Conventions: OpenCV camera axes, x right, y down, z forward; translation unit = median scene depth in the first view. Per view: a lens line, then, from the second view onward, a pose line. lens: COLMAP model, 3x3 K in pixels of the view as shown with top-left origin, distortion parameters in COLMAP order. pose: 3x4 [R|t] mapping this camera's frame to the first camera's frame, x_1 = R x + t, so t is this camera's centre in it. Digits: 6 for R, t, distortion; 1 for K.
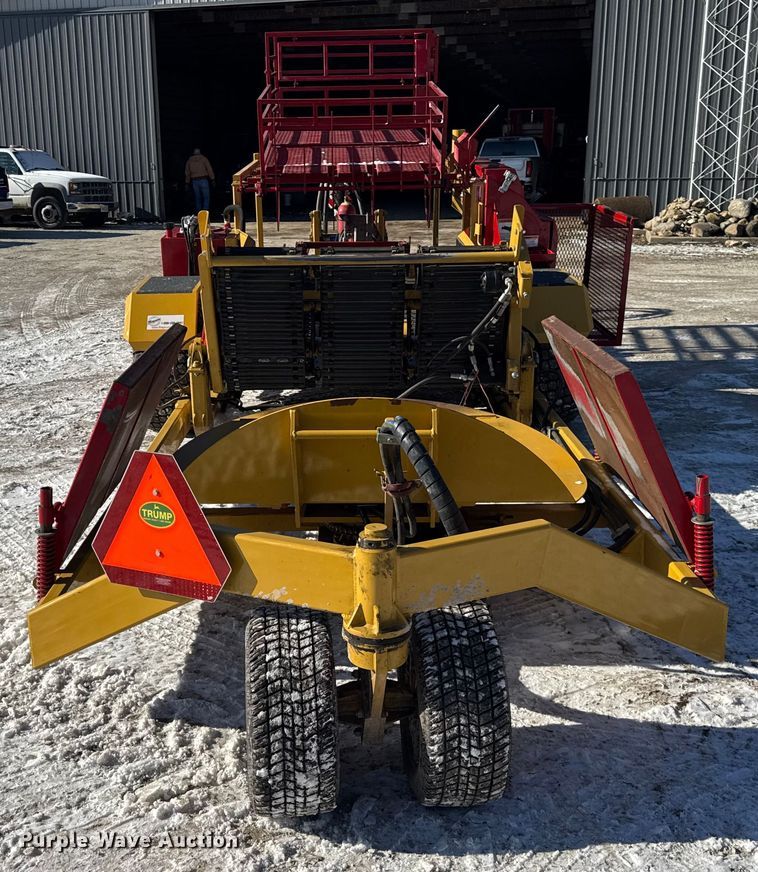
lens RADIAL K [[988.1, 0, 379.8], [0, 988.1, 435.6], [0, 0, 1]] dist [0.013702, 0.000000]
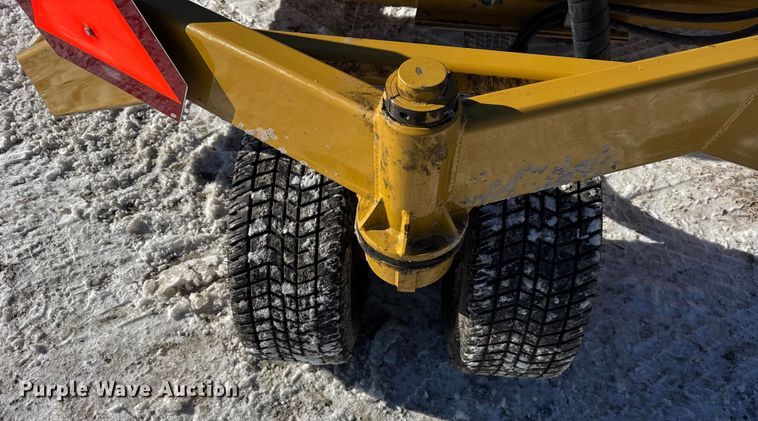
lens RADIAL K [[575.0, 0, 351.0], [0, 575.0, 299.6], [0, 0, 1]] dist [0.051462, -0.070147]
pose [[0.975261, 0.177074, -0.132327, 0.015483], [-0.038054, 0.724161, 0.688581, -0.019487], [0.217756, -0.666511, 0.712984, 0.635001]]
